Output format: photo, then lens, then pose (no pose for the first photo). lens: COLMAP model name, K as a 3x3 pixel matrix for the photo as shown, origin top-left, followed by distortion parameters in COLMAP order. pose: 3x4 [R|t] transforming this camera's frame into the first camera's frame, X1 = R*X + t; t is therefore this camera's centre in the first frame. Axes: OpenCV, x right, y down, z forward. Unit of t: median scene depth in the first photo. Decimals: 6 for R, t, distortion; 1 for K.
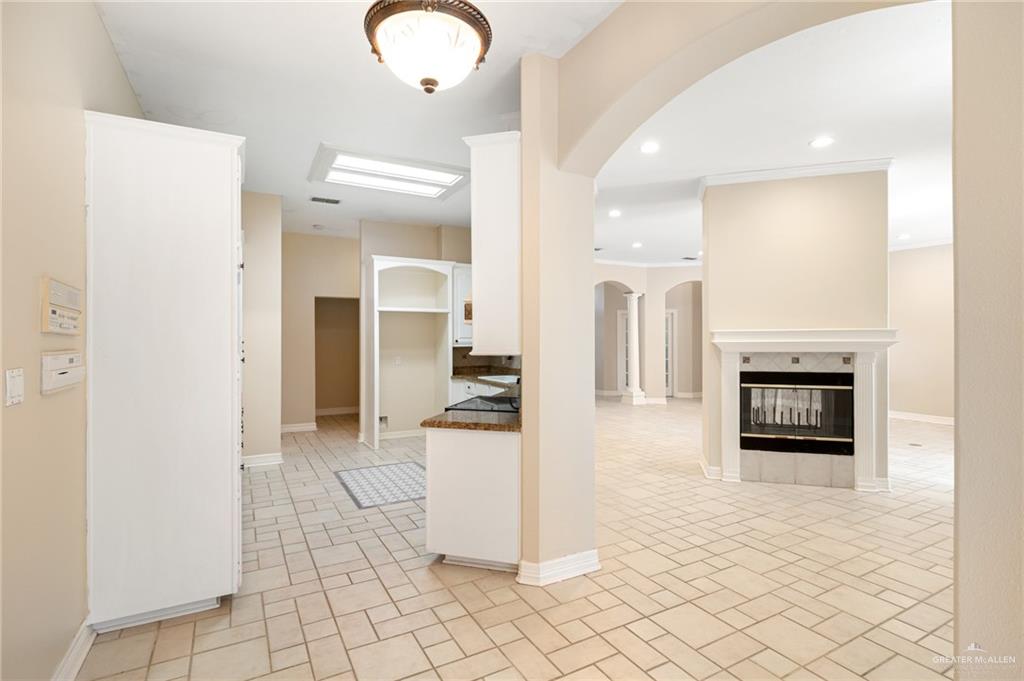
lens RADIAL K [[481.0, 0, 512.0], [0, 481.0, 340.5], [0, 0, 1]] dist [-0.011561, -0.000166]
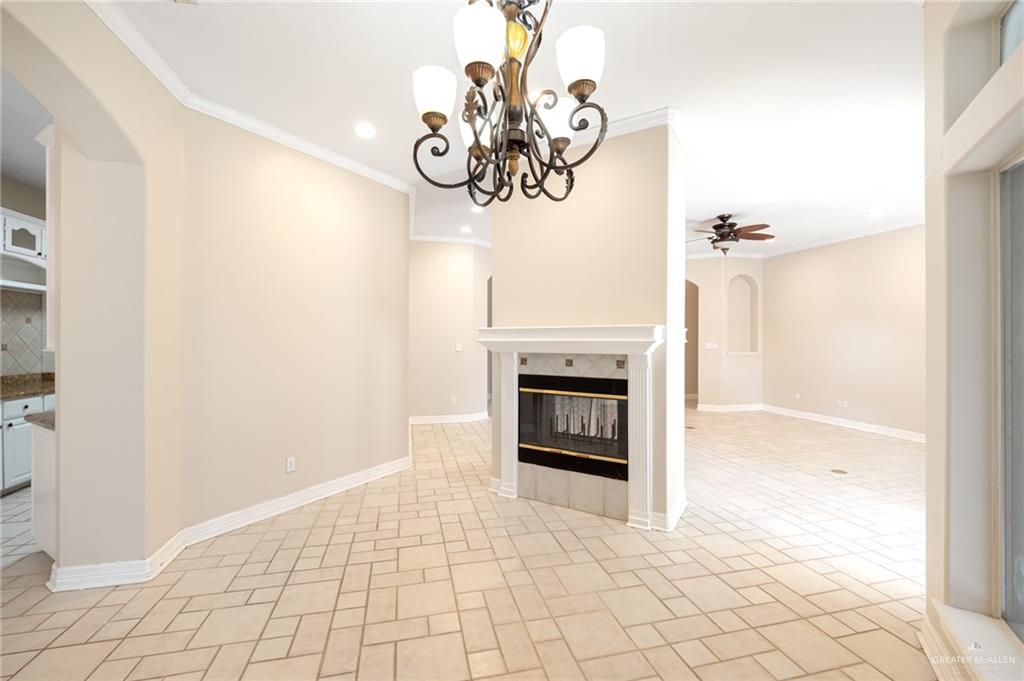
lens RADIAL K [[429.3, 0, 510.5], [0, 429.3, 337.1], [0, 0, 1]] dist [-0.005472, -0.000645]
pose [[0.964698, 0.000527, -0.263360, 0.710498], [0.000453, 0.999993, 0.003658, -0.007367], [0.263360, -0.003648, 0.964691, 0.242606]]
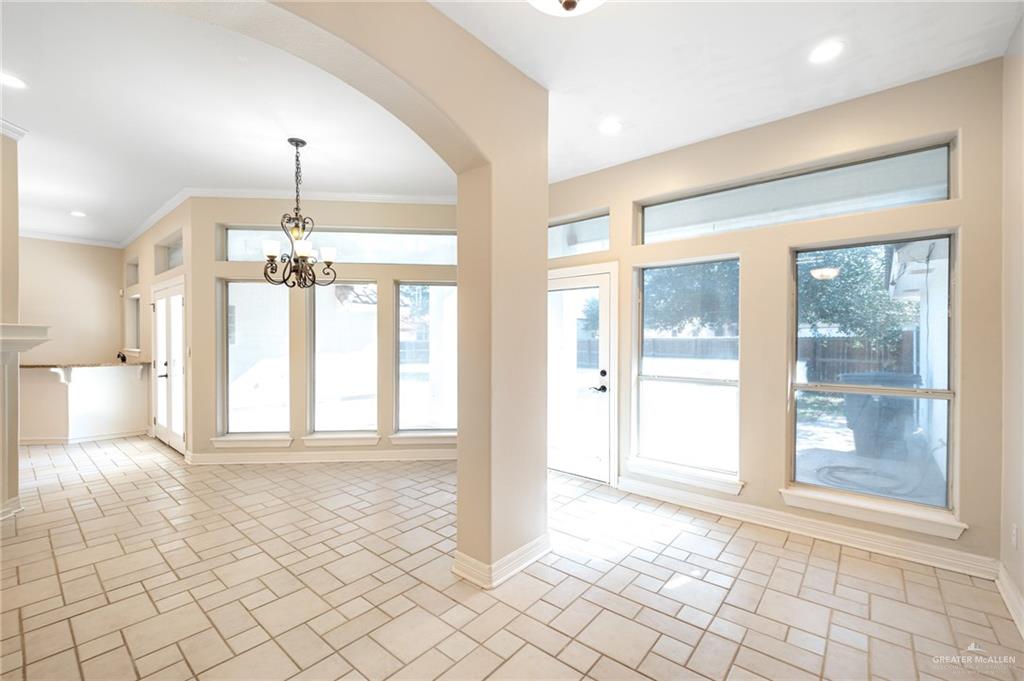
lens RADIAL K [[418.5, 0, 511.4], [0, 418.5, 349.3], [0, 0, 1]] dist [-0.000283, -0.004773]
pose [[-0.378170, -0.012154, 0.925656, -0.248710], [-0.014743, 0.999866, 0.007105, 0.001859], [-0.925619, -0.010960, -0.378298, 0.444392]]
